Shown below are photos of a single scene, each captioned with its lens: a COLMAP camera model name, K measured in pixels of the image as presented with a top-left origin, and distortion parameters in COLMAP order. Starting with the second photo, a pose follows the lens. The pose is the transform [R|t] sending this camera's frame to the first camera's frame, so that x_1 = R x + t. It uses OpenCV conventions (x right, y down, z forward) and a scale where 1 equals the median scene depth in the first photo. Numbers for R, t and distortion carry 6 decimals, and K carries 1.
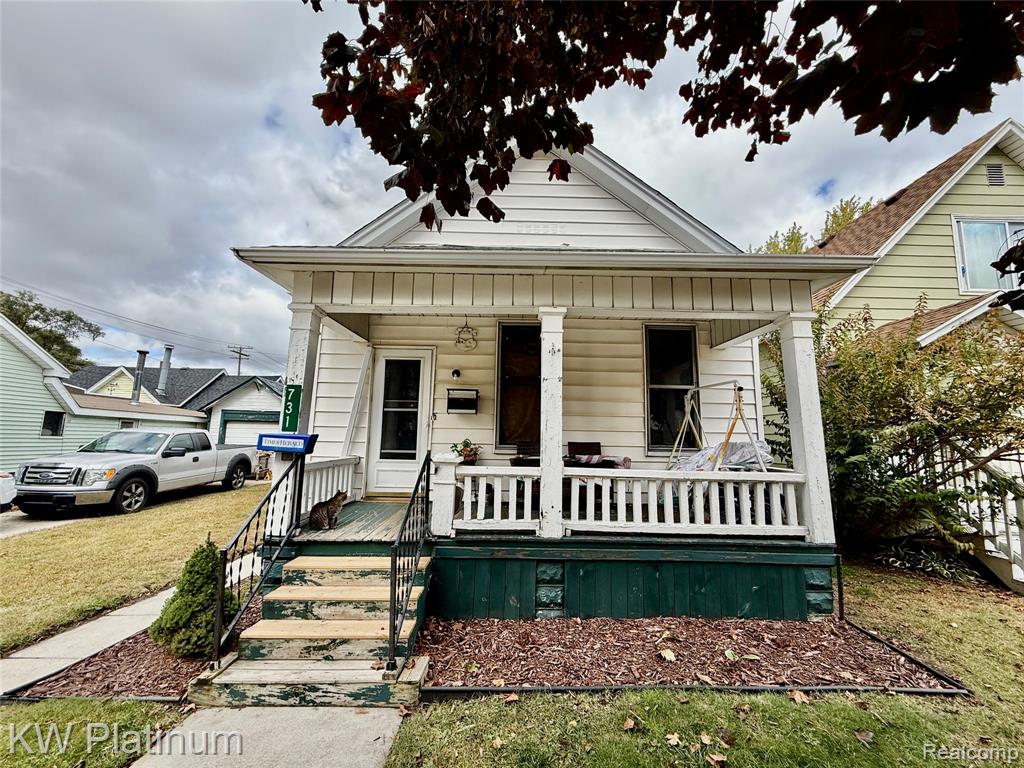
lens RADIAL K [[416.0, 0, 517.3], [0, 416.0, 383.6], [0, 0, 1]] dist [0.000155, -0.000493]
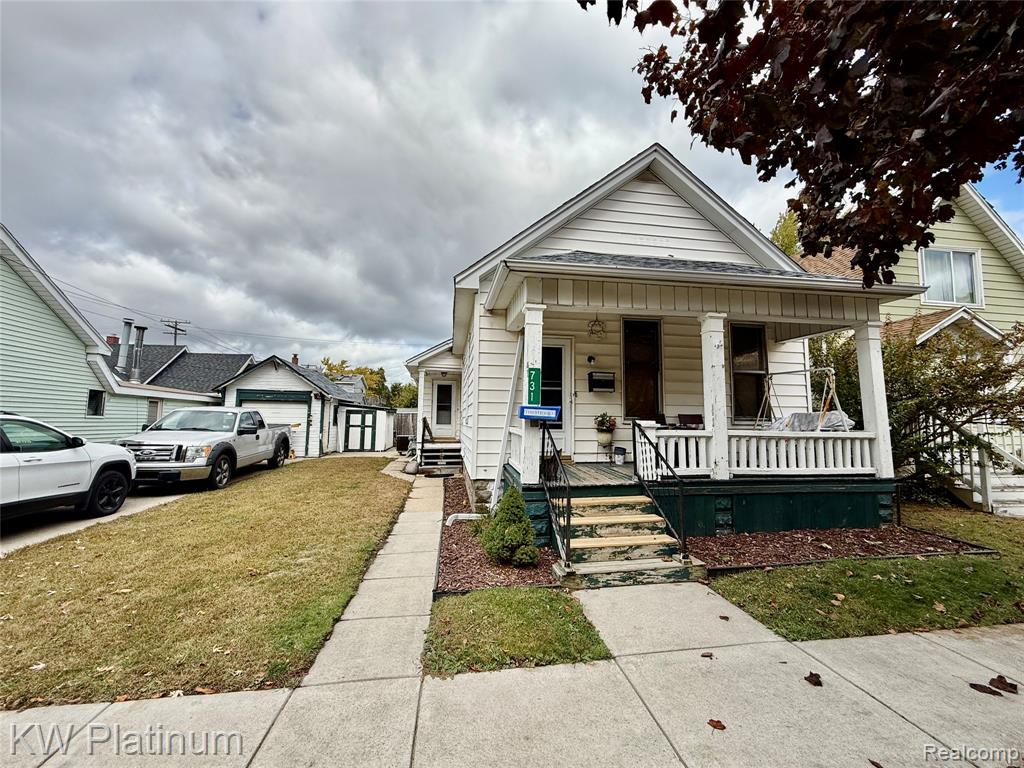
lens RADIAL K [[416.0, 0, 517.3], [0, 416.0, 383.6], [0, 0, 1]] dist [0.000155, -0.000493]
pose [[0.988407, 0.005047, 0.151744, -0.655243], [-0.011883, 0.998953, 0.044177, -0.004633], [-0.151362, -0.045468, 0.987432, -0.212361]]
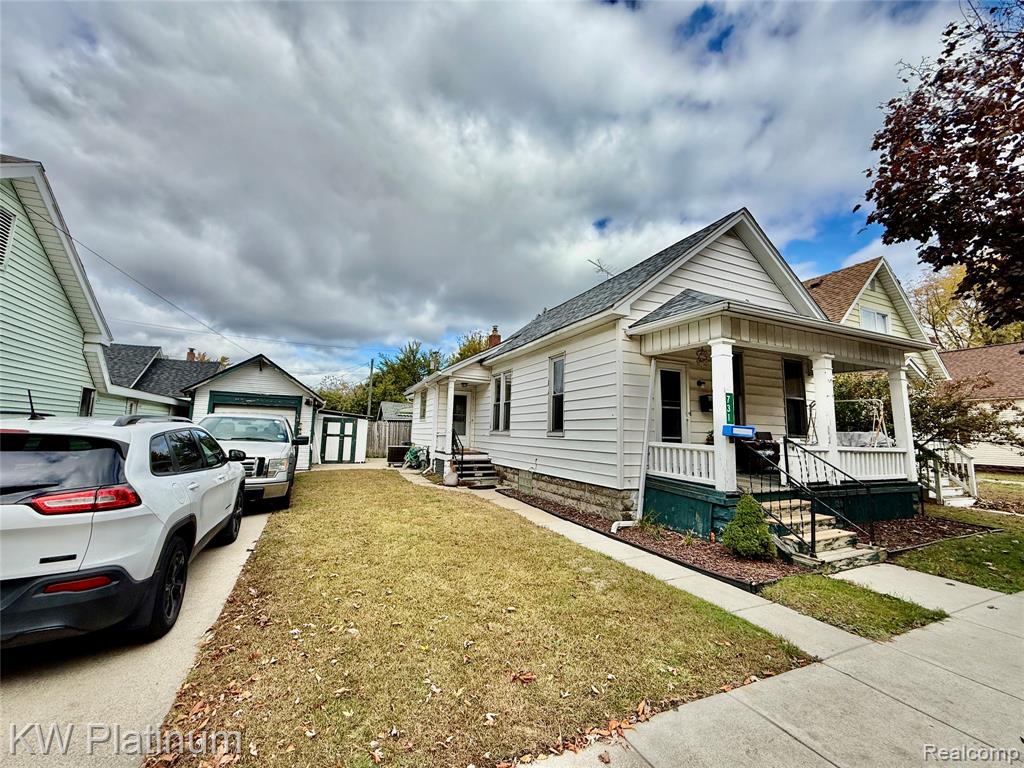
lens RADIAL K [[416.0, 0, 517.3], [0, 416.0, 383.6], [0, 0, 1]] dist [0.000155, -0.000493]
pose [[0.911439, 0.051871, 0.408153, -1.553752], [-0.062224, 0.997989, 0.012118, -0.001865], [-0.406704, -0.036441, 0.912833, -0.051139]]
